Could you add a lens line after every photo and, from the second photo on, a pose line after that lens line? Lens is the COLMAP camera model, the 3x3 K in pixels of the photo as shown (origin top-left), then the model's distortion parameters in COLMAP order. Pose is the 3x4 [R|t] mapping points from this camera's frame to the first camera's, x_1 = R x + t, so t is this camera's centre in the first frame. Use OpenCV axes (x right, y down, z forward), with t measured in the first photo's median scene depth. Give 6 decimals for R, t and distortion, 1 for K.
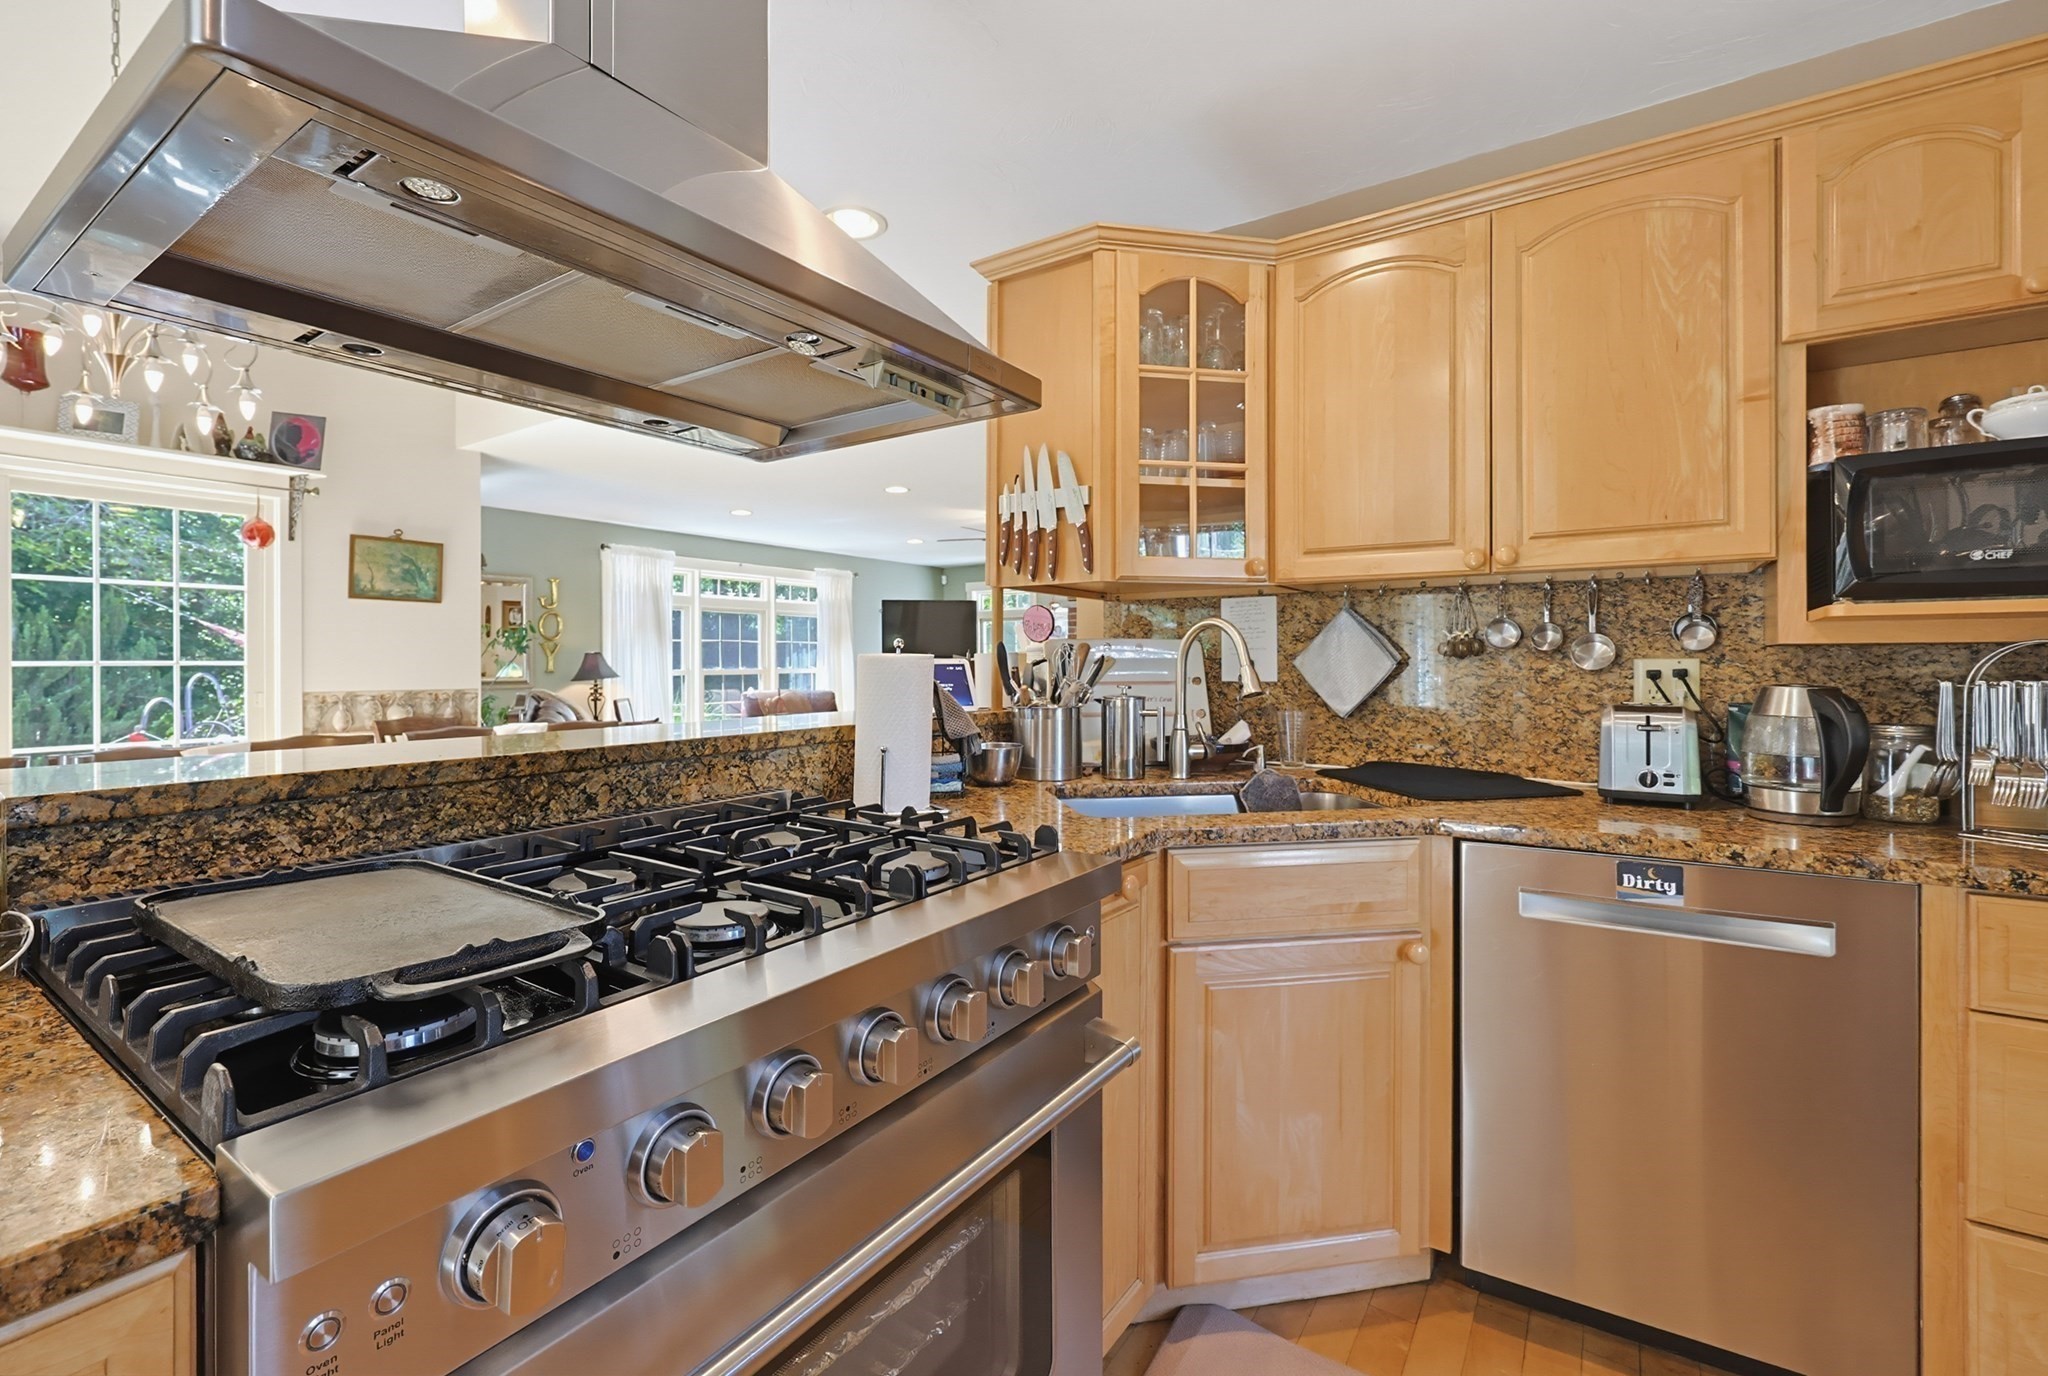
lens RADIAL K [[879.8, 0, 1028.5], [0, 879.8, 659.0], [0, 0, 1]] dist [-0.001588, -0.000251]
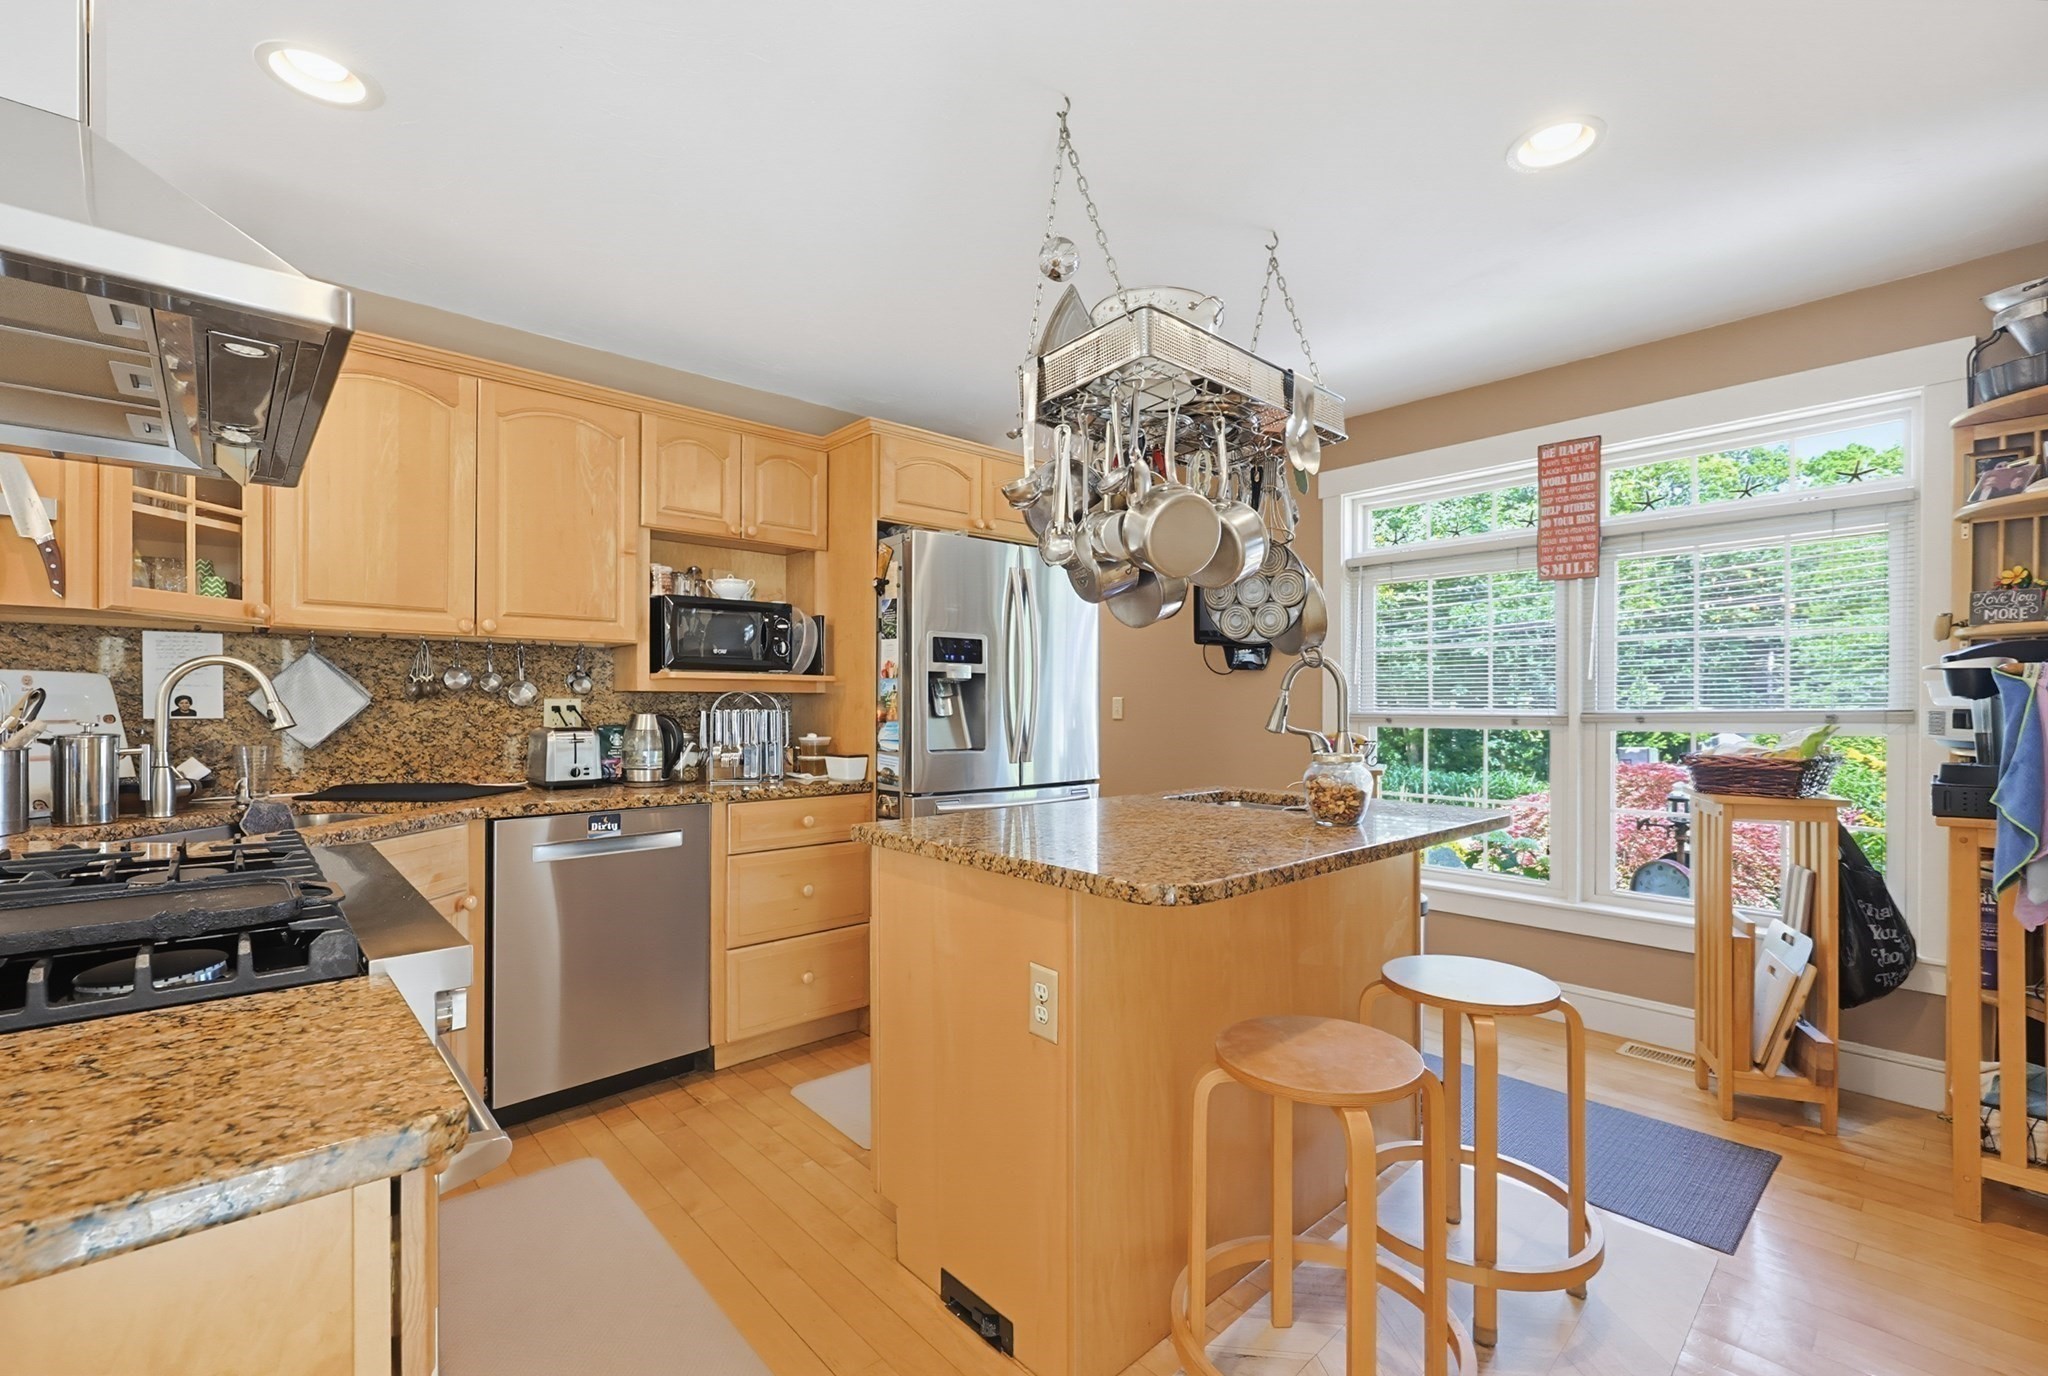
lens RADIAL K [[882.4, 0, 1024.0], [0, 882.4, 688.0], [0, 0, 1]] dist [-0.000359, -0.000040]
pose [[0.243787, 0.018816, 0.969646, -0.627423], [-0.007053, 0.999820, -0.017629, 0.002930], [-0.969803, -0.002541, 0.243876, -0.191630]]
